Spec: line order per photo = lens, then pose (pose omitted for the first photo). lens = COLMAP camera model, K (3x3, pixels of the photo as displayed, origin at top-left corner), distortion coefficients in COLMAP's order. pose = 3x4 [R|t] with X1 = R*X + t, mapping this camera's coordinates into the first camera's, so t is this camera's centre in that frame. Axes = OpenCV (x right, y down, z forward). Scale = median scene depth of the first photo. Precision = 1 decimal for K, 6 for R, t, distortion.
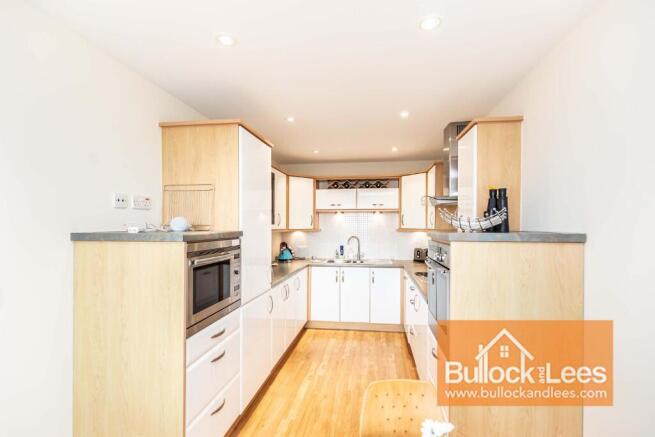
lens RADIAL K [[289.7, 0, 327.0], [0, 289.7, 222.1], [0, 0, 1]] dist [-0.018101, 0.000093]
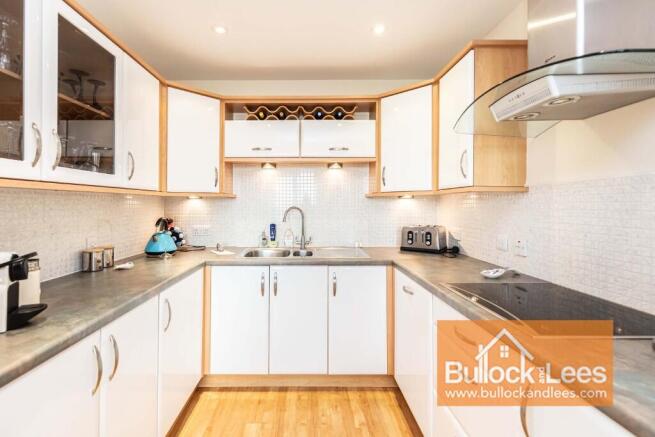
lens RADIAL K [[289.7, 0, 302.4], [0, 289.7, 199.5], [0, 0, 1]] dist [-0.018101, 0.000093]
pose [[0.988728, 0.002041, 0.149709, 0.024863], [-0.001325, 0.999987, -0.004878, 0.039084], [-0.149717, 0.004625, 0.988718, 0.462541]]
